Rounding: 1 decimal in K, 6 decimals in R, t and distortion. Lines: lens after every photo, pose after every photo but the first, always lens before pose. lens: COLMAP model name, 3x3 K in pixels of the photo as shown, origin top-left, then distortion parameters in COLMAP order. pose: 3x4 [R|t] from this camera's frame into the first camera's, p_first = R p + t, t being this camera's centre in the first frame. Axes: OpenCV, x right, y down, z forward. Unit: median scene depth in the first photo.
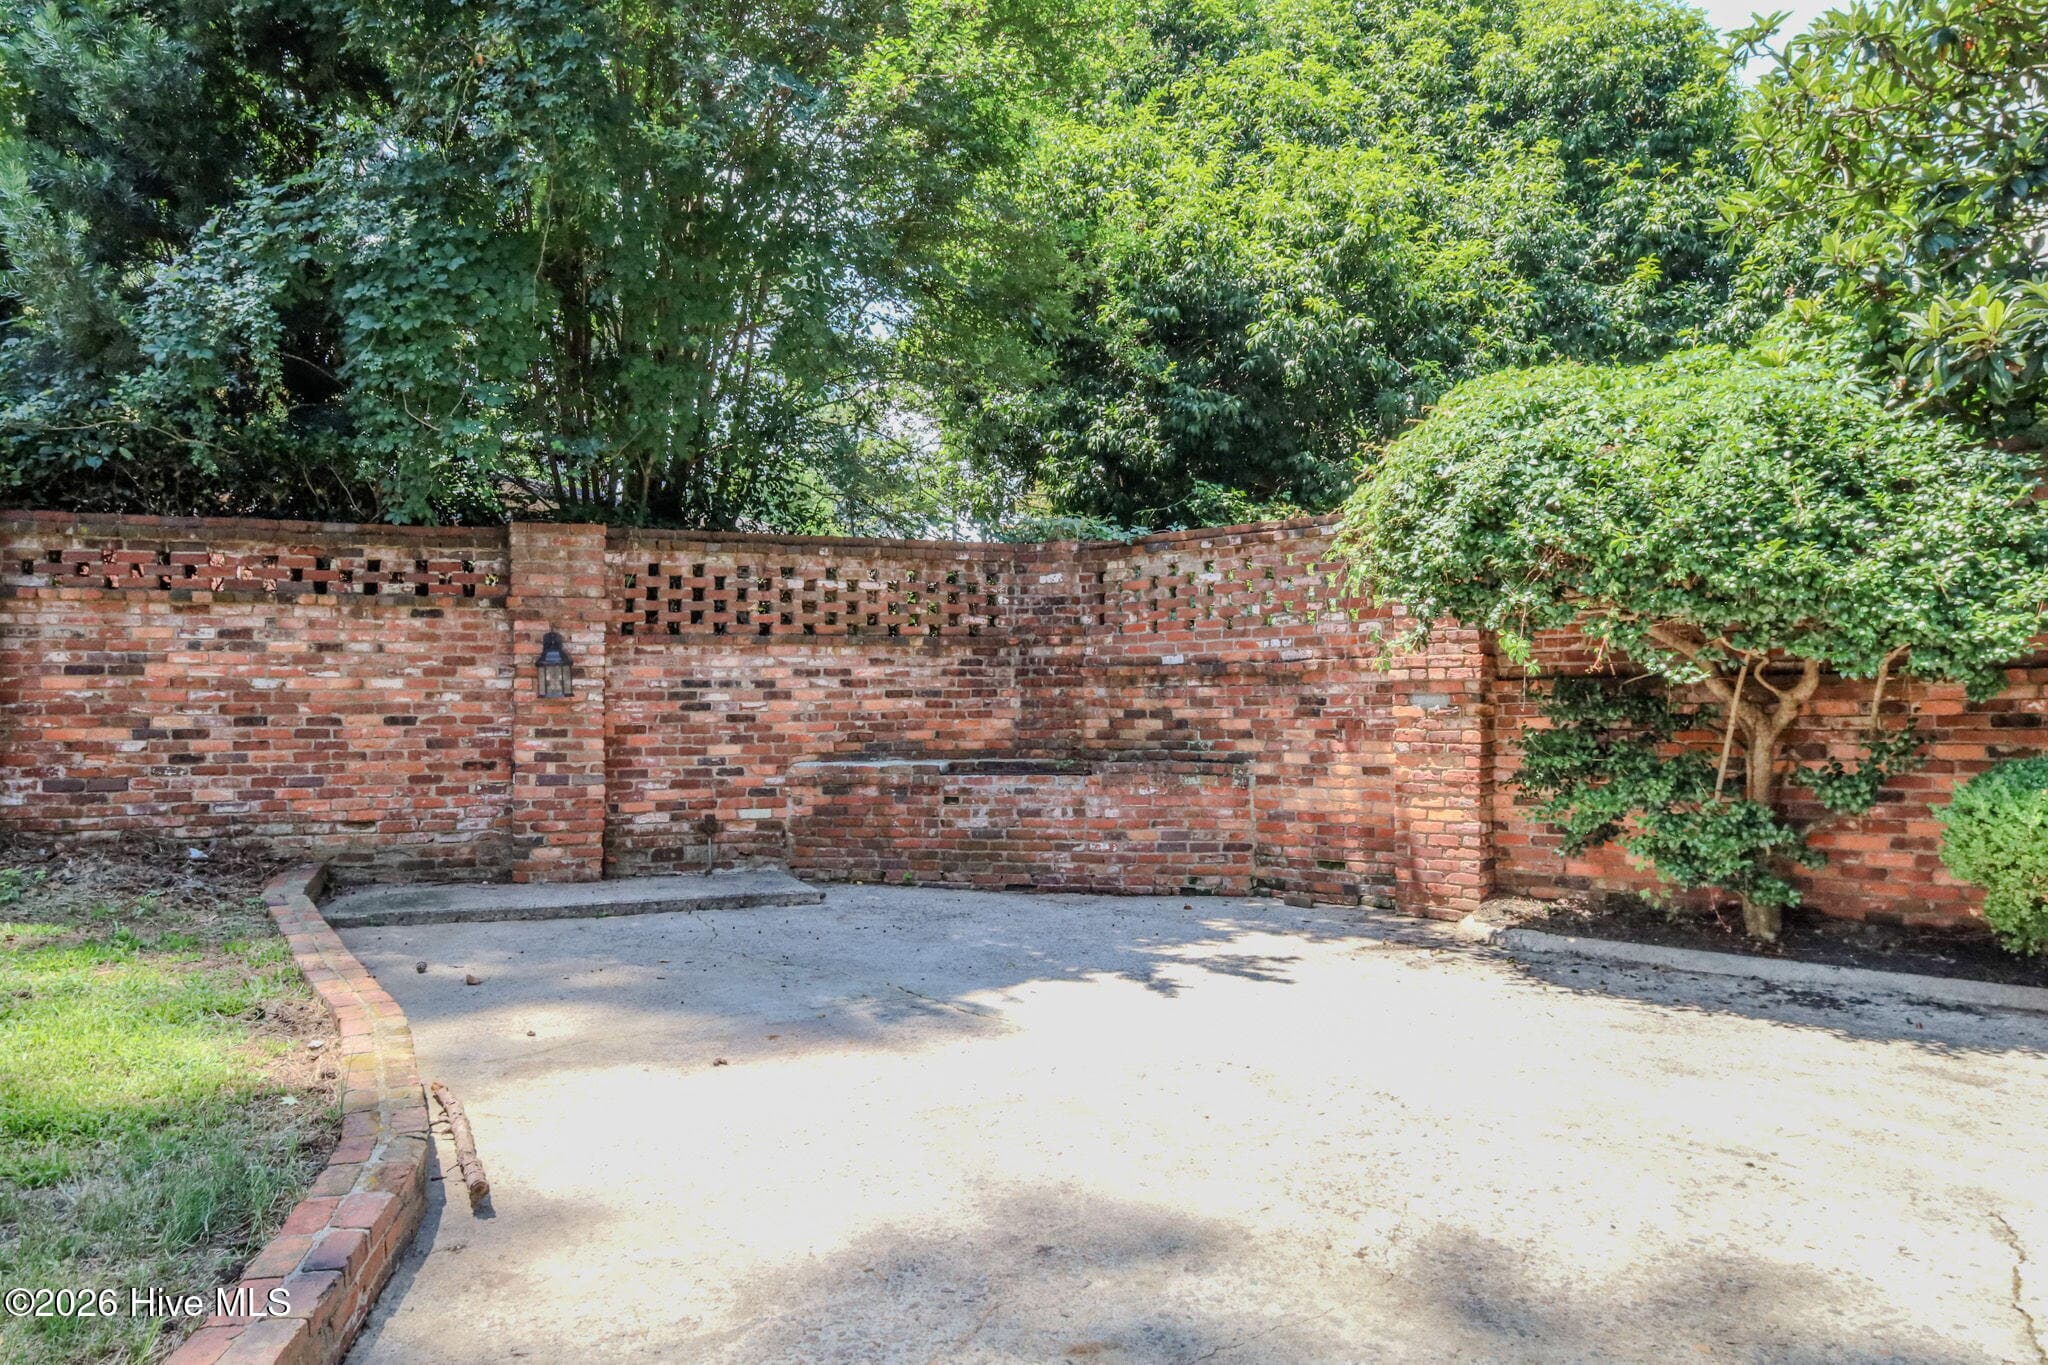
lens RADIAL K [[1377.1, 0, 1035.5], [0, 1377.1, 686.1], [0, 0, 1]] dist [-0.015326, 0.003904]
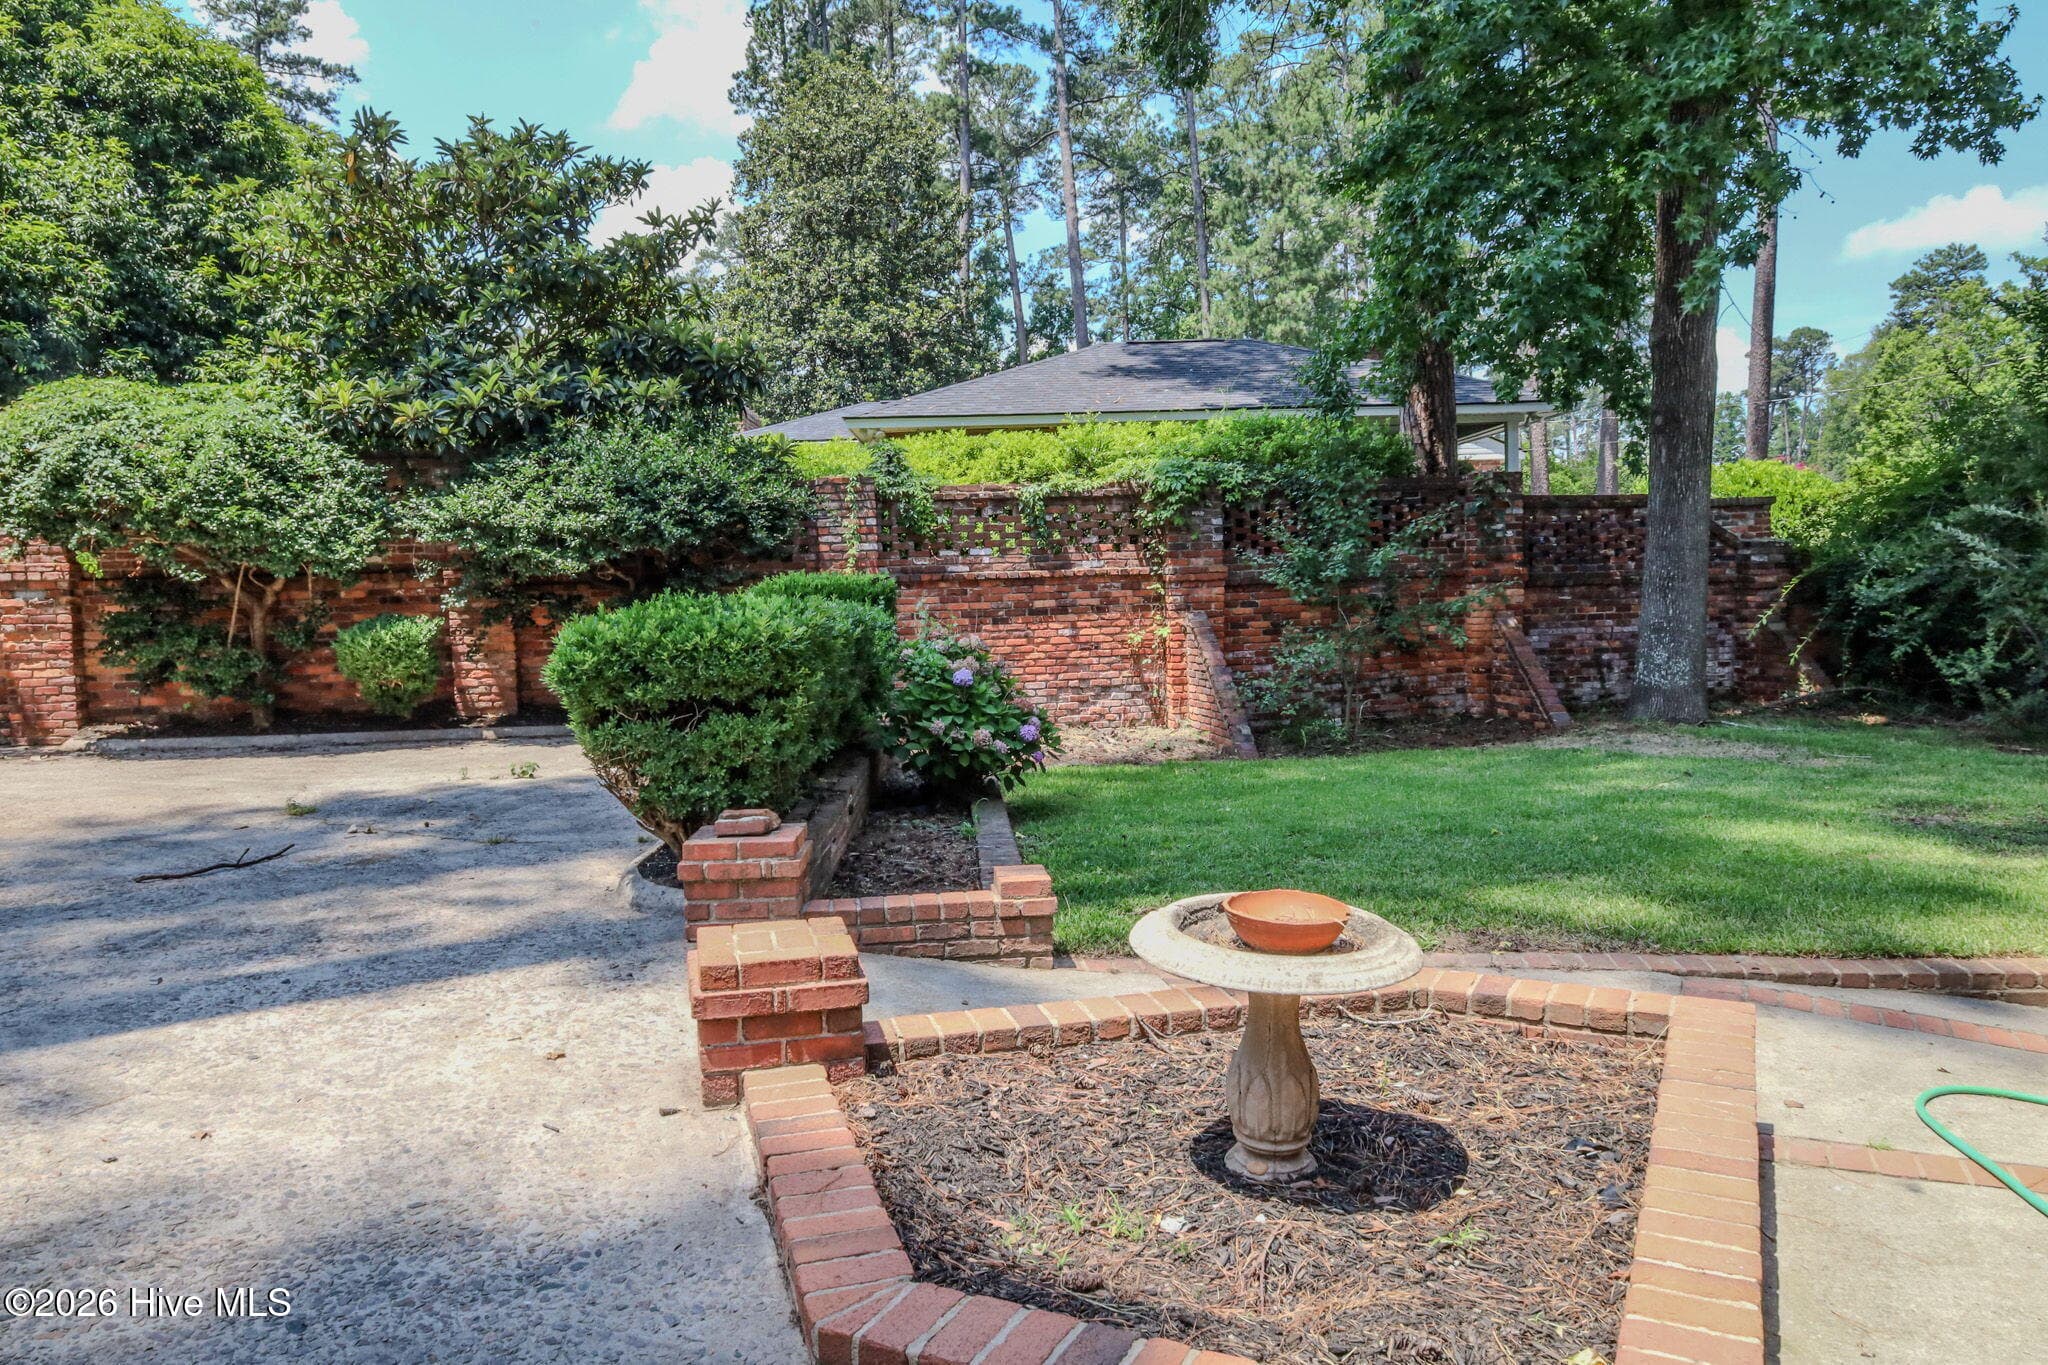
lens RADIAL K [[1377.1, 0, 1035.4], [0, 1377.1, 688.8], [0, 0, 1]] dist [-0.015326, 0.003904]
pose [[0.613865, -0.065520, 0.786687, -0.285603], [0.009444, 0.997088, 0.075673, 0.014349], [-0.789355, -0.039023, 0.612696, -1.019342]]
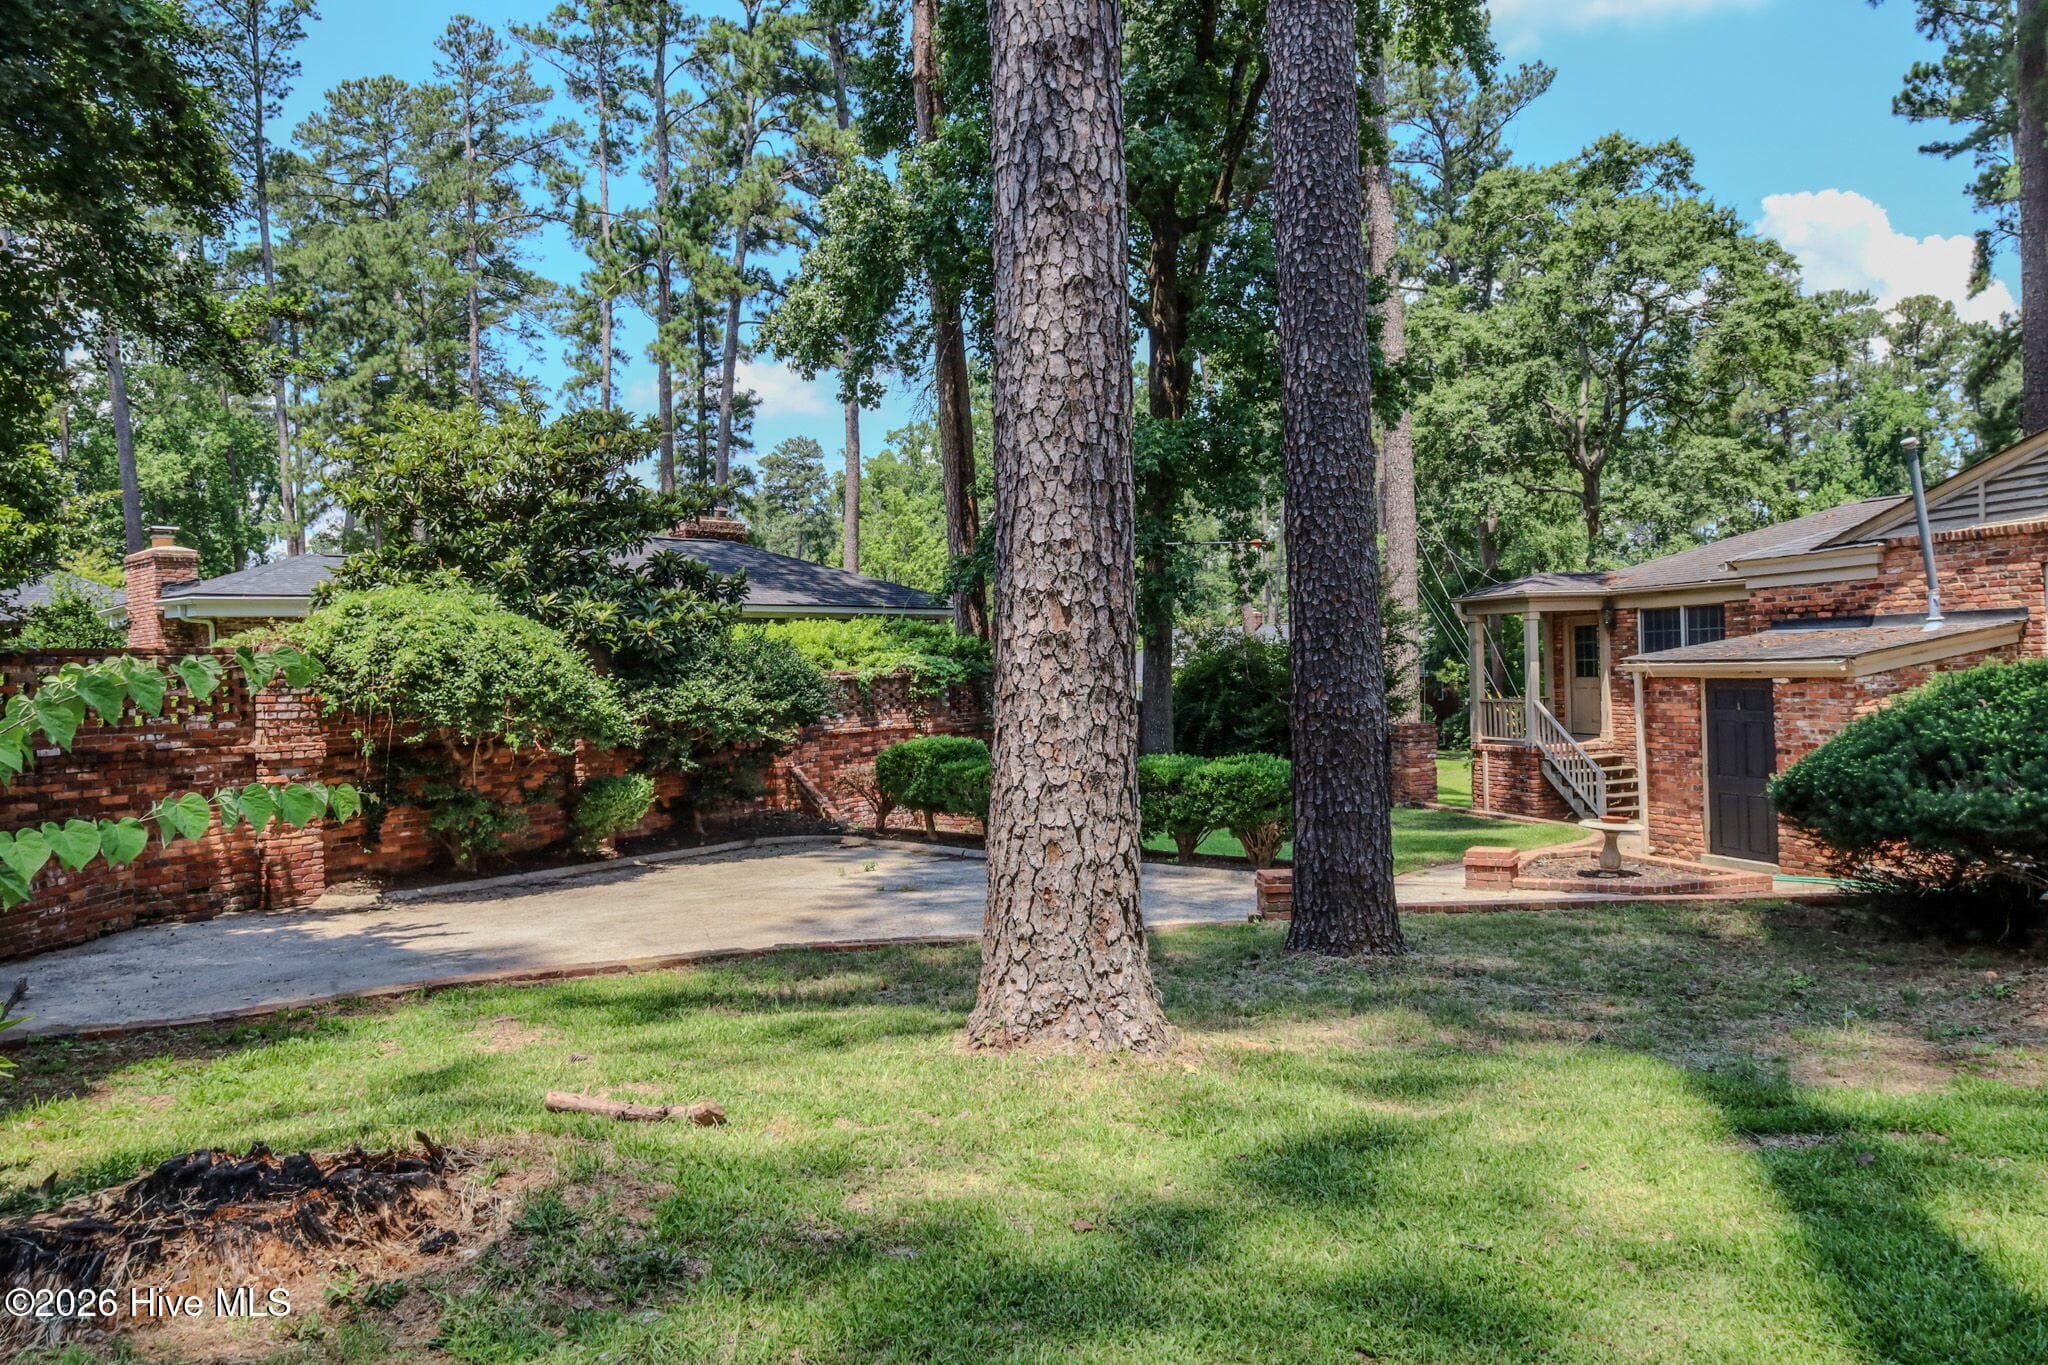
lens RADIAL K [[1377.1, 0, 1035.6], [0, 1377.1, 702.1], [0, 0, 1]] dist [-0.015326, 0.003904]
pose [[-0.118465, -0.002305, 0.992956, -2.009082], [0.020221, 0.999784, 0.004733, -0.086448], [-0.992752, 0.020639, -0.118392, 0.454179]]
